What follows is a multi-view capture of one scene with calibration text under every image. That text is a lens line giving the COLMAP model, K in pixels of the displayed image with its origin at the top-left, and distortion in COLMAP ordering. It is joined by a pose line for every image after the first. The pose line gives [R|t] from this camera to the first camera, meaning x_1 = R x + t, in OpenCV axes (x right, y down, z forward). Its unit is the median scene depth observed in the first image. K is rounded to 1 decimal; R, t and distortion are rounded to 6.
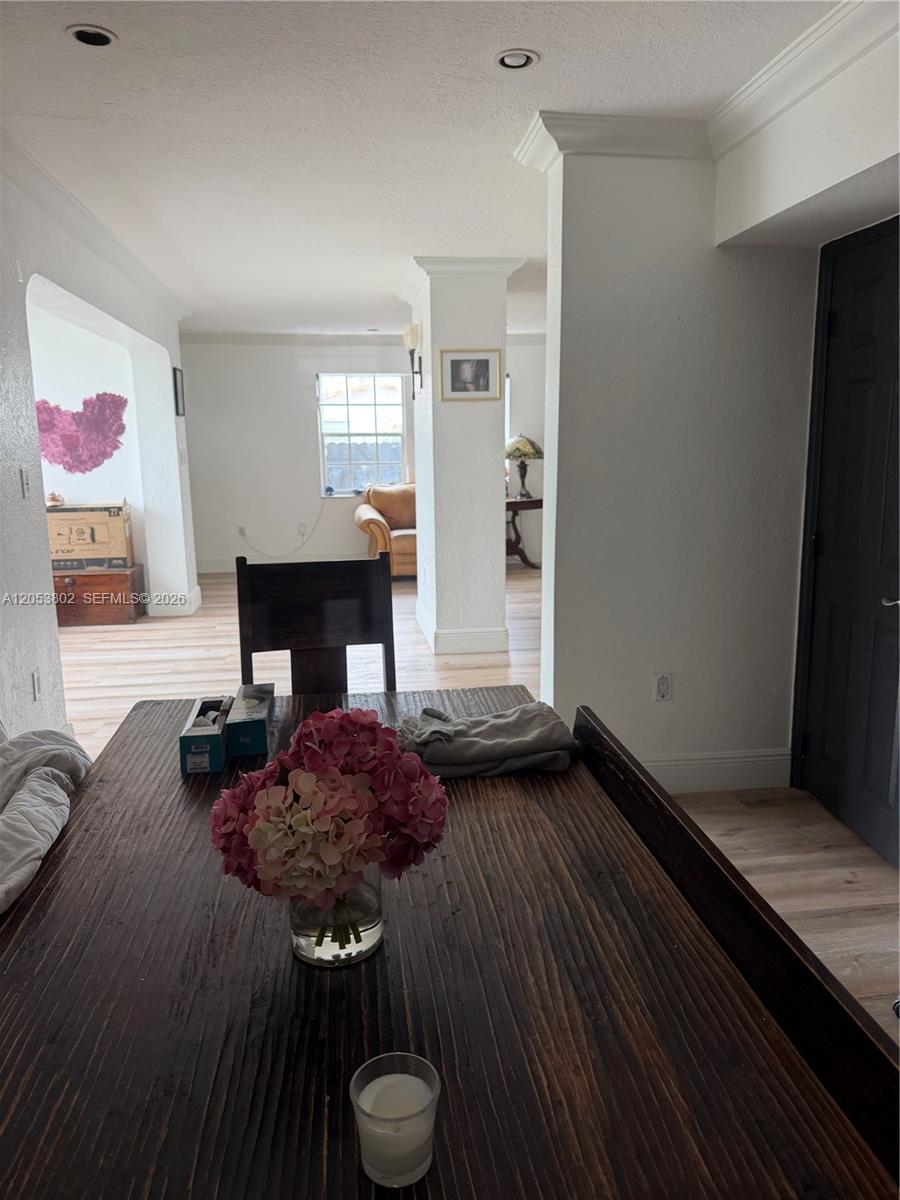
lens RADIAL K [[827.7, 0, 456.4], [0, 827.7, 595.0], [0, 0, 1]] dist [0.142873, -0.242681]
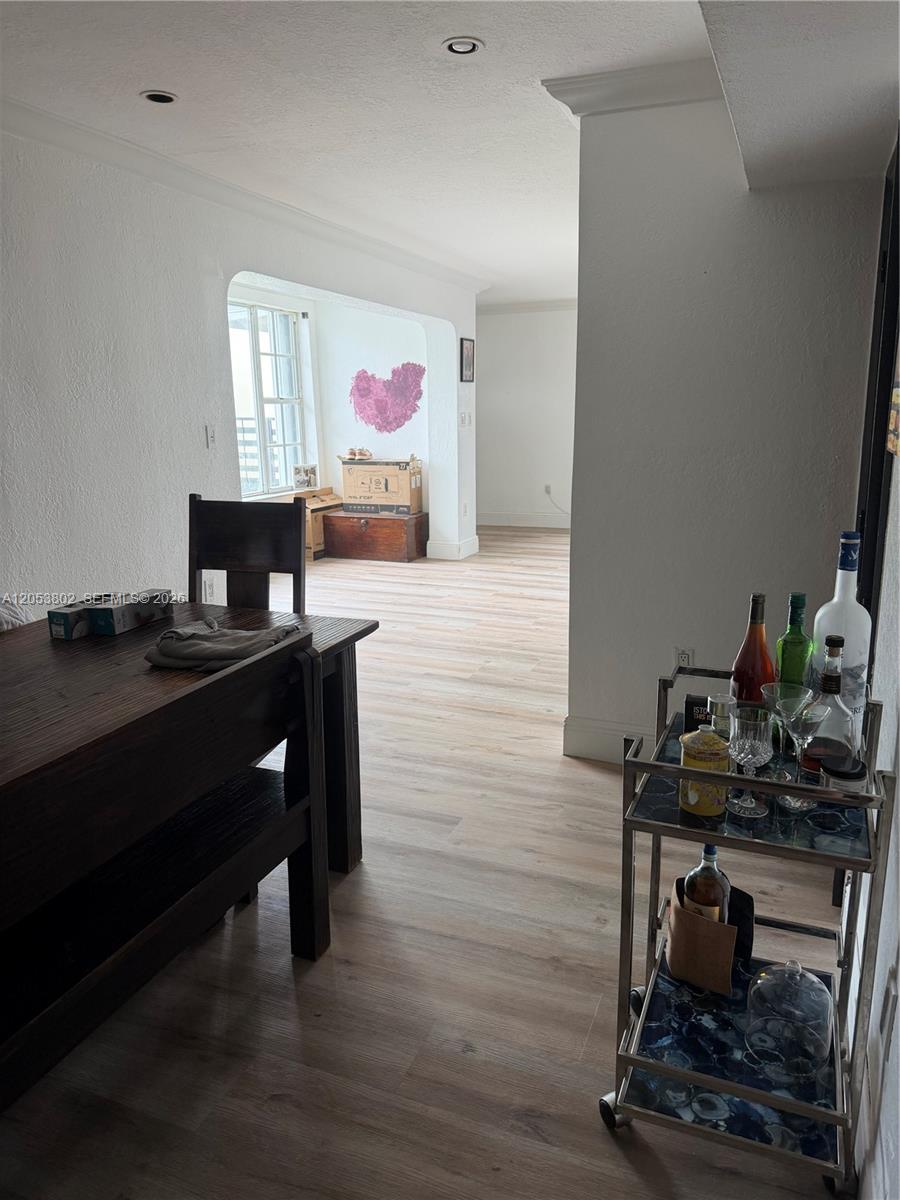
lens RADIAL K [[827.7, 0, 456.4], [0, 827.7, 595.0], [0, 0, 1]] dist [0.142873, -0.242681]
pose [[0.872700, 0.109831, -0.475743, 0.229050], [-0.088581, 0.993817, 0.066942, -0.004175], [0.480153, -0.016279, 0.877033, 0.015786]]
